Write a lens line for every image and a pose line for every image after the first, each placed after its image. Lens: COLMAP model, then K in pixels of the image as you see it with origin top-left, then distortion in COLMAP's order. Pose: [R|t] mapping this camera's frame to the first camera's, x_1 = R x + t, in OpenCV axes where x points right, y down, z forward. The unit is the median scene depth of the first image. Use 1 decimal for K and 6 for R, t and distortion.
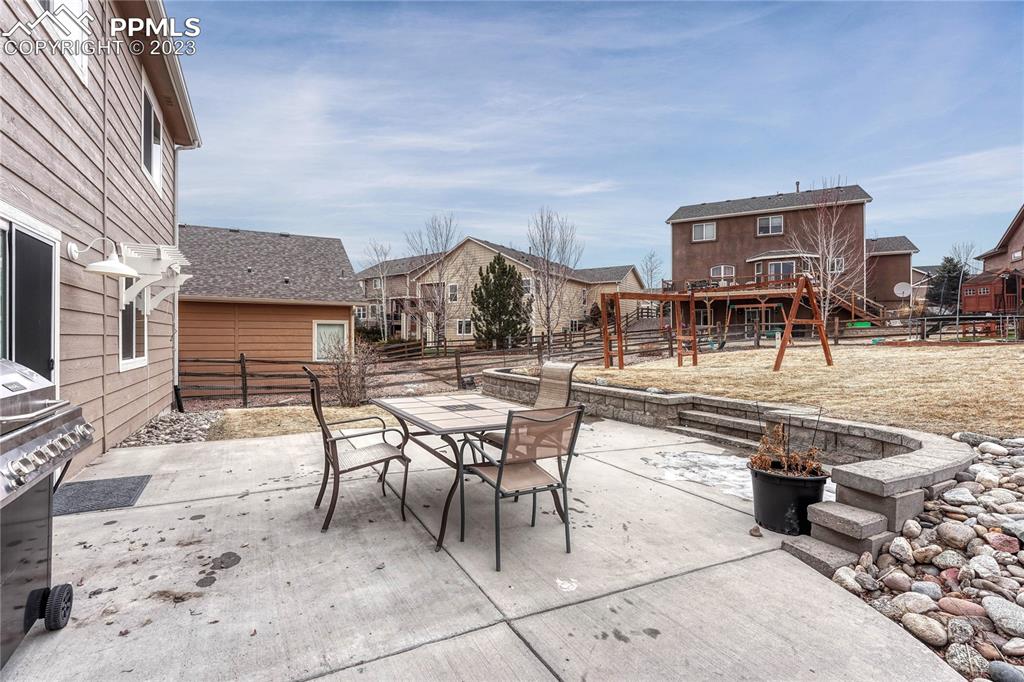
lens RADIAL K [[479.6, 0, 513.8], [0, 479.6, 336.9], [0, 0, 1]] dist [-0.004567, 0.001025]
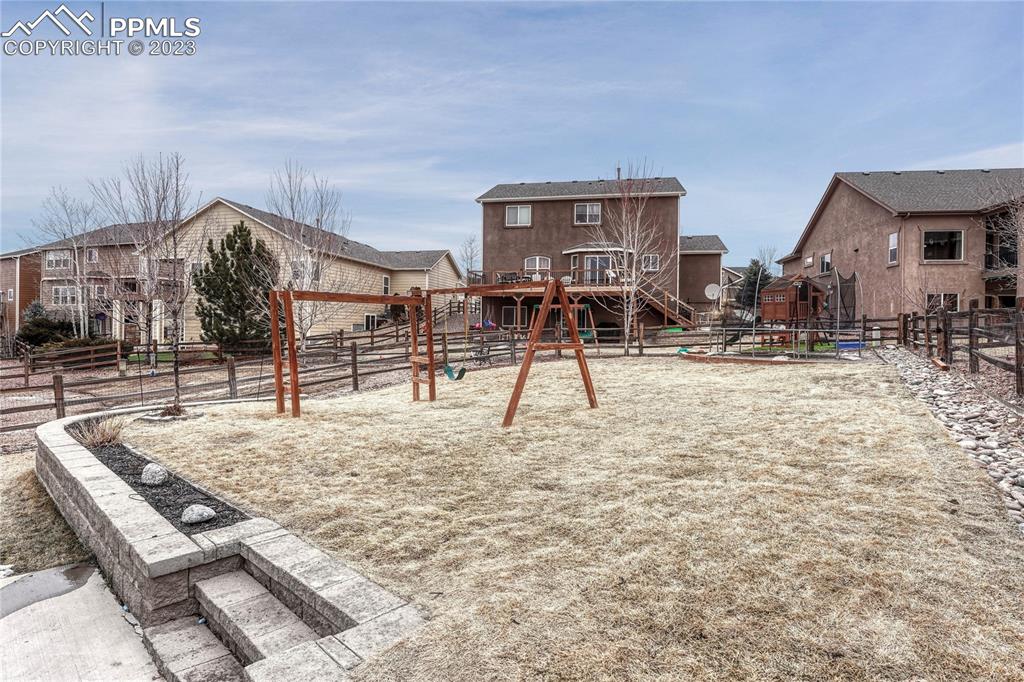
lens RADIAL K [[530.9, 0, 516.1], [0, 530.9, 331.9], [0, 0, 1]] dist [0.016336, -0.001235]
pose [[0.952067, 0.009406, 0.305745, 0.115772], [-0.011686, 0.999916, 0.005629, -0.019245], [-0.305667, -0.008932, 0.952097, 0.109847]]
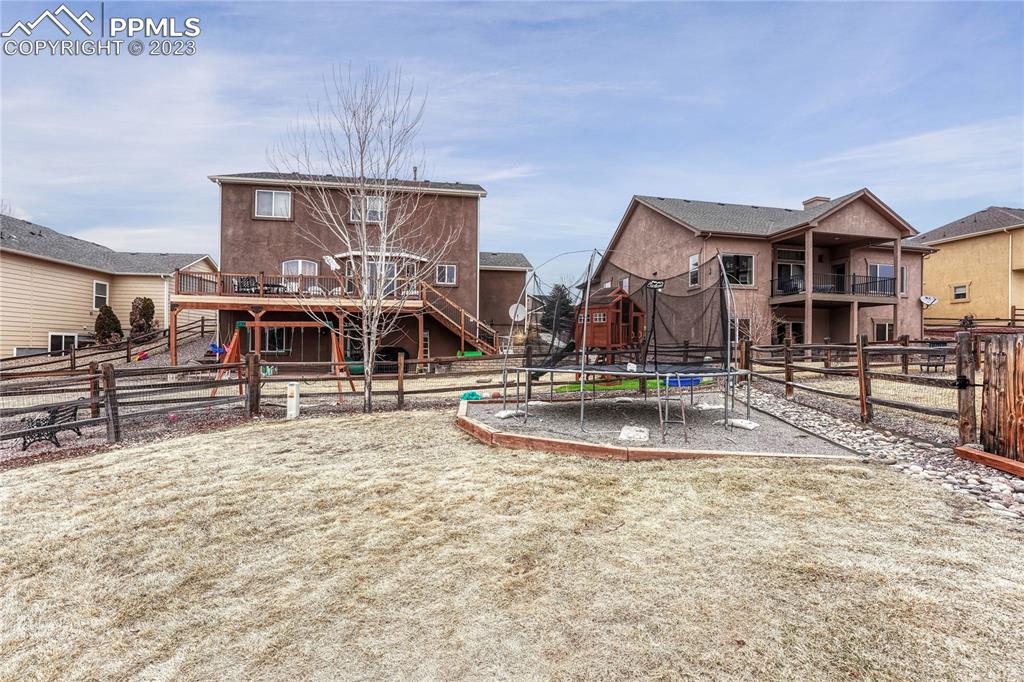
lens RADIAL K [[432.2, 0, 511.2], [0, 432.2, 348.6], [0, 0, 1]] dist [-0.003463, 0.000197]
pose [[0.803086, 0.011072, 0.595760, 0.337124], [-0.011732, 0.999927, -0.002769, -0.031553], [-0.595747, -0.004765, 0.803158, 0.378457]]
